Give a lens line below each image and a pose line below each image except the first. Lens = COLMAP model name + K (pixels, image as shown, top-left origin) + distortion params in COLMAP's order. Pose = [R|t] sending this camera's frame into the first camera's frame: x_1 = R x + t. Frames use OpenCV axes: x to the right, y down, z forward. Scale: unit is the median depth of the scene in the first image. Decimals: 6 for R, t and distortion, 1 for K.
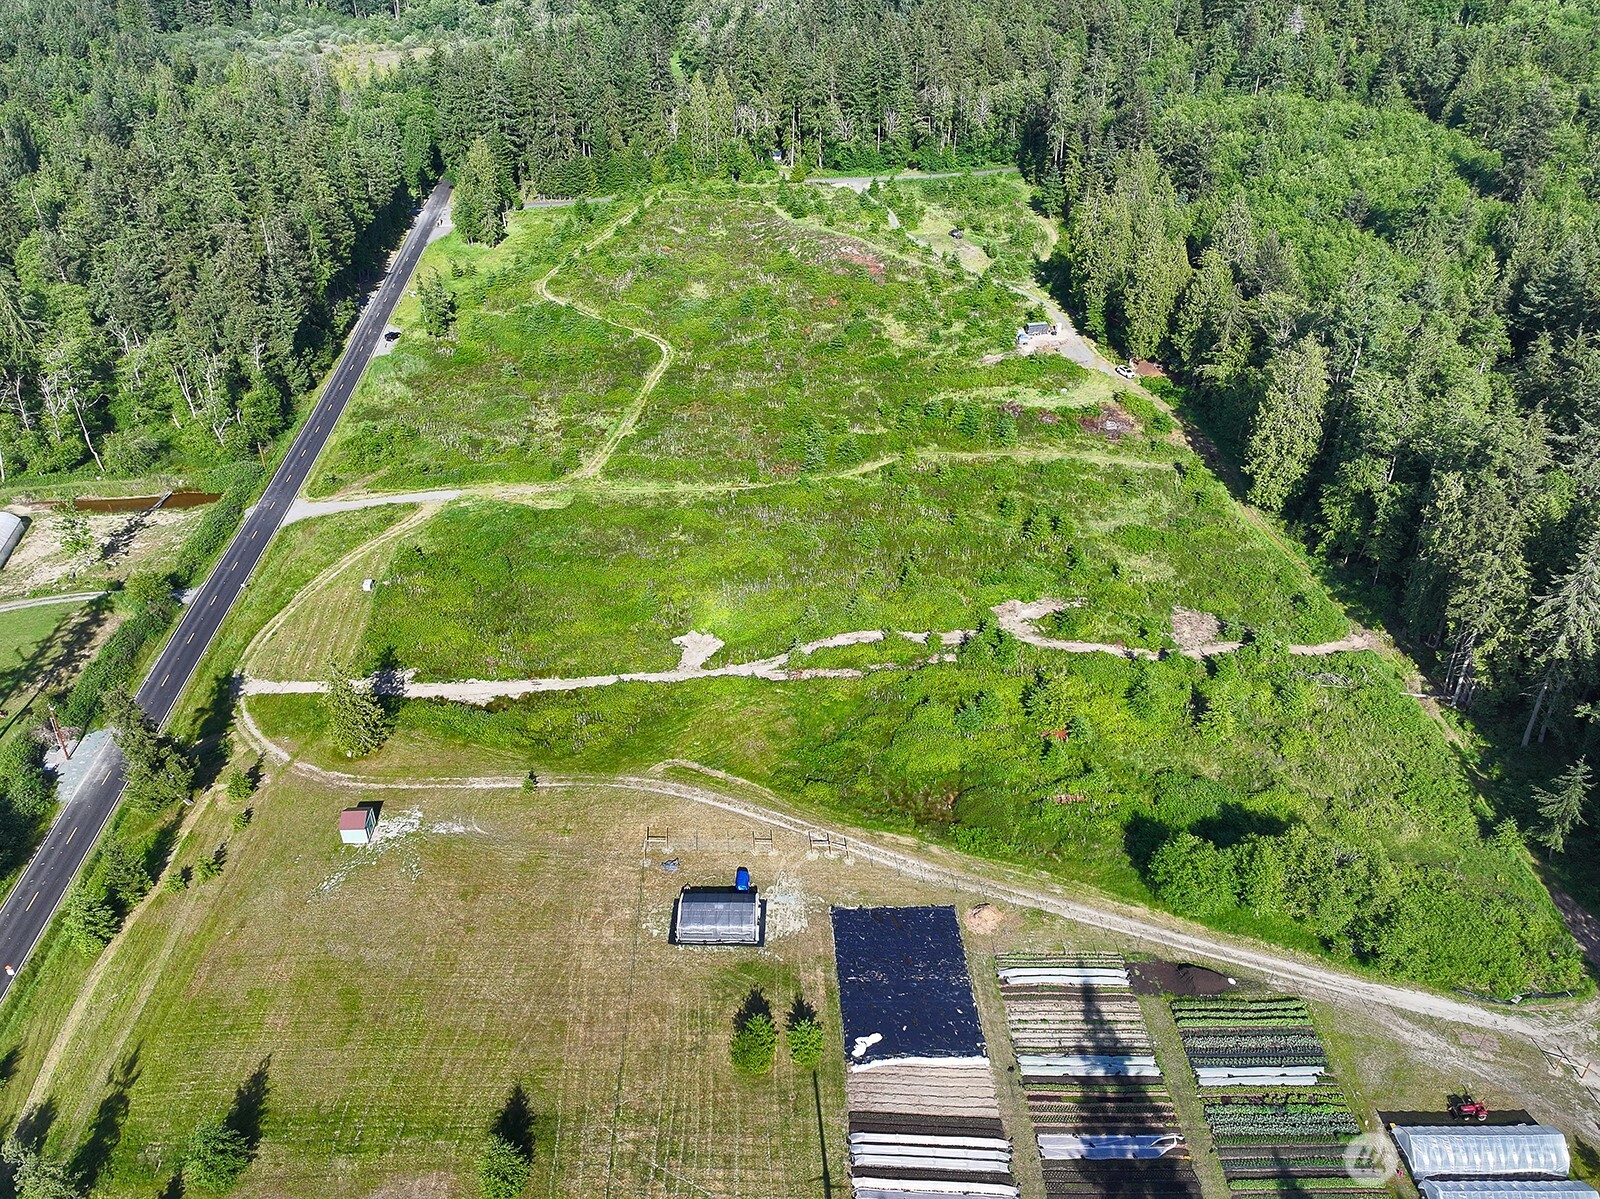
lens RADIAL K [[1283.5, 0, 802.0], [0, 1283.5, 604.1], [0, 0, 1]] dist [0.003675, 0.001098]
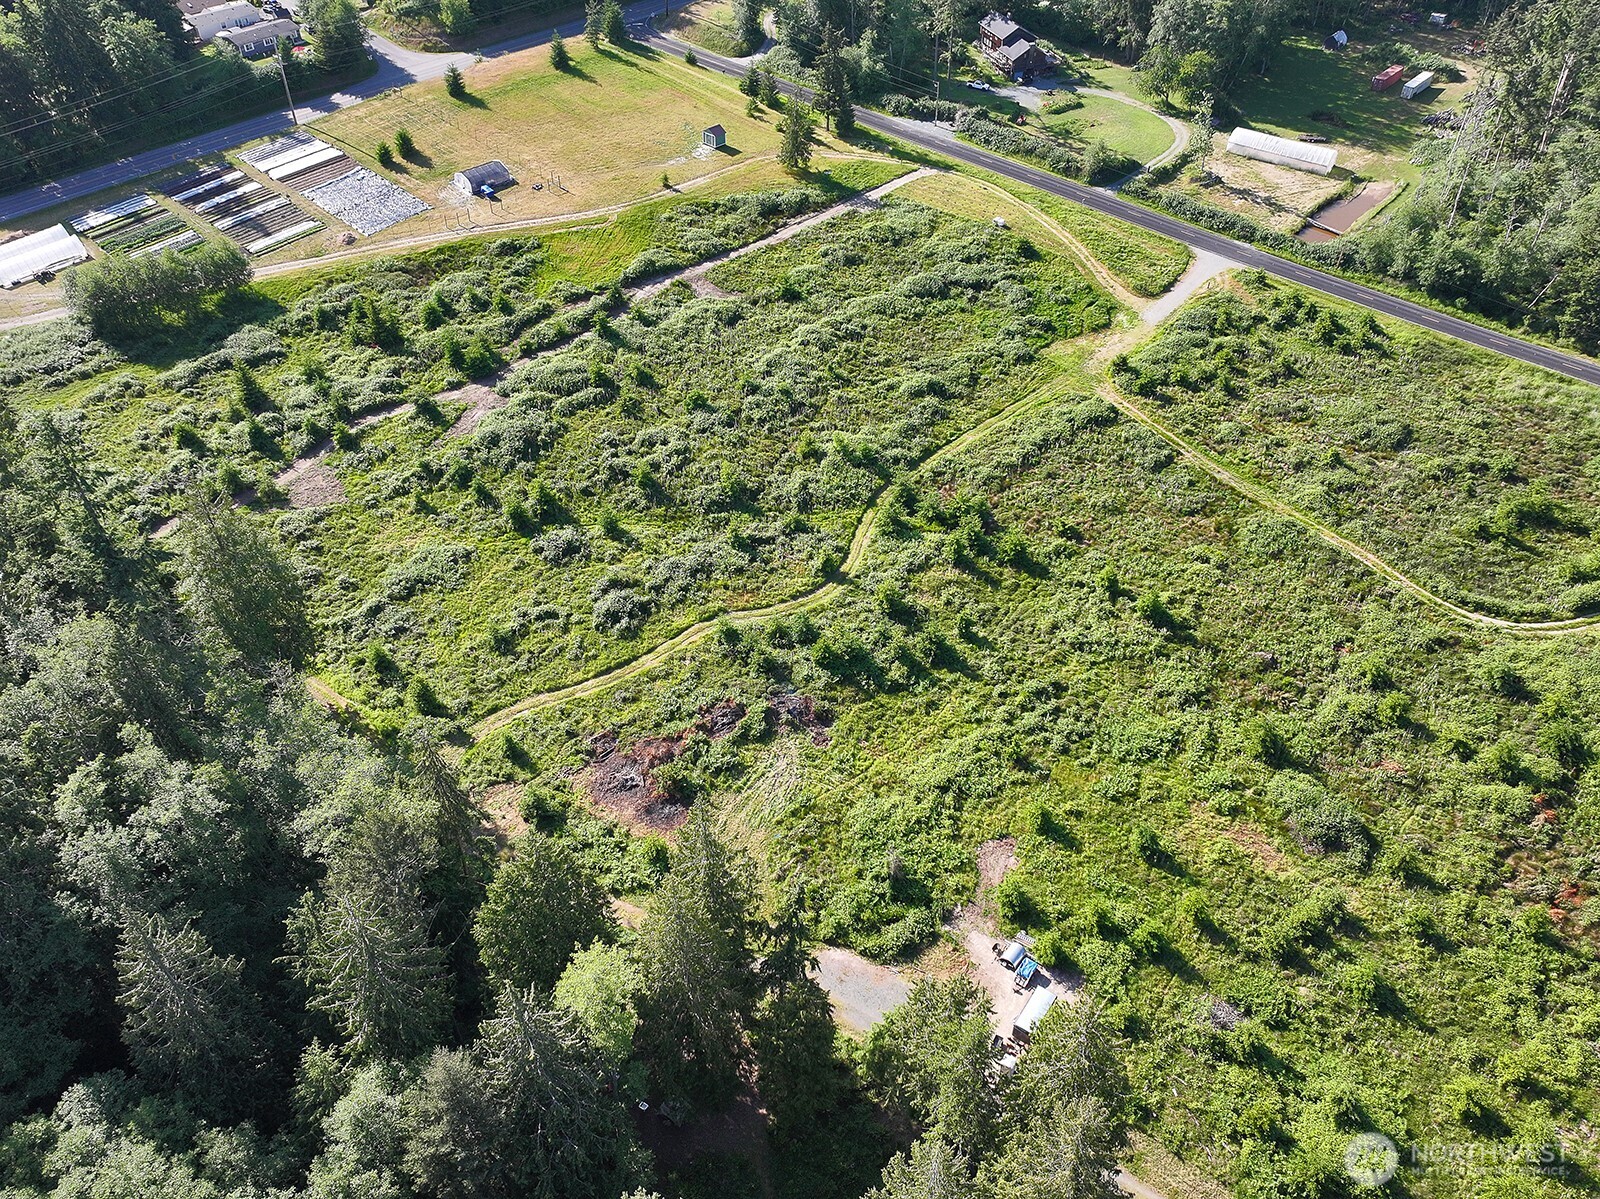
lens RADIAL K [[1283.5, 0, 802.0], [0, 1283.5, 604.1], [0, 0, 1]] dist [0.003675, 0.001098]
pose [[-0.720760, 0.469512, -0.509964, 0.467196], [-0.366899, 0.365785, 0.855328, -0.711024], [0.588124, 0.803592, -0.091380, 1.134593]]
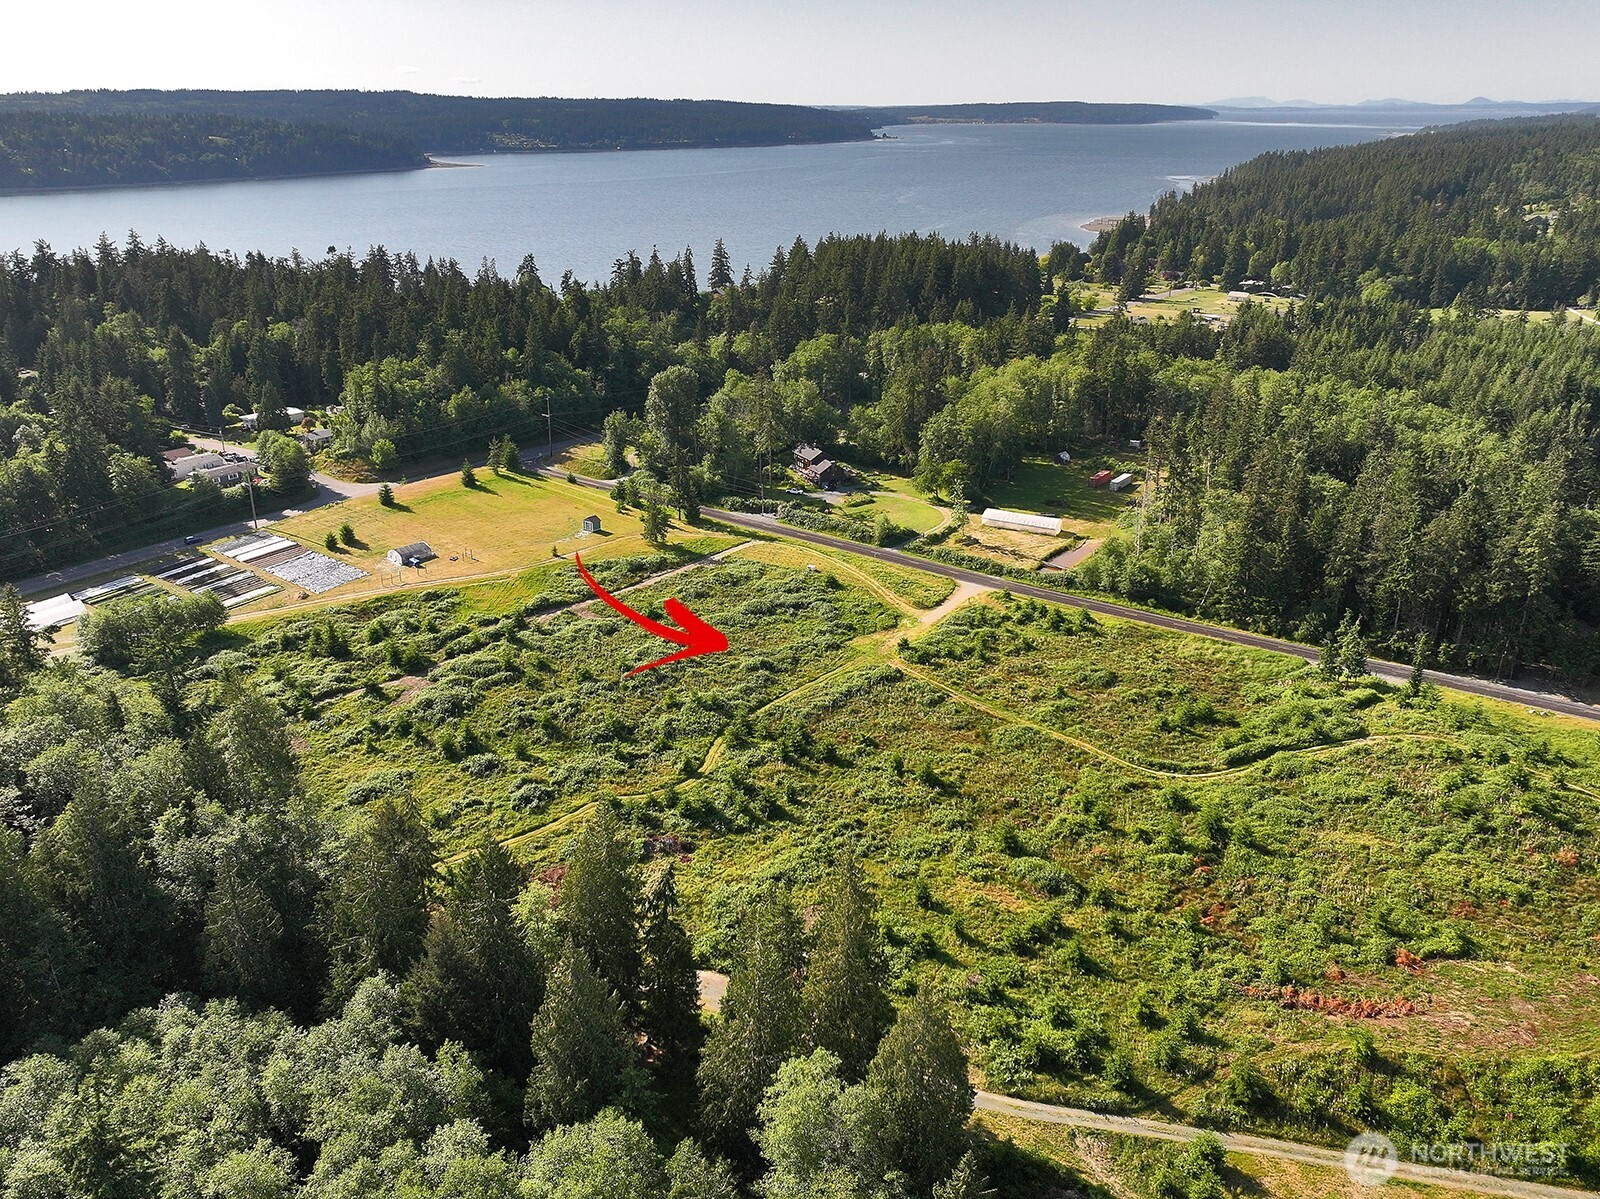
lens RADIAL K [[1283.5, 0, 802.0], [0, 1283.5, 604.1], [0, 0, 1]] dist [0.003675, 0.001098]
pose [[-0.637563, 0.284609, -0.715899, 0.670789], [-0.409318, 0.662107, 0.627752, -0.821691], [0.652666, 0.693261, -0.305640, 1.319051]]
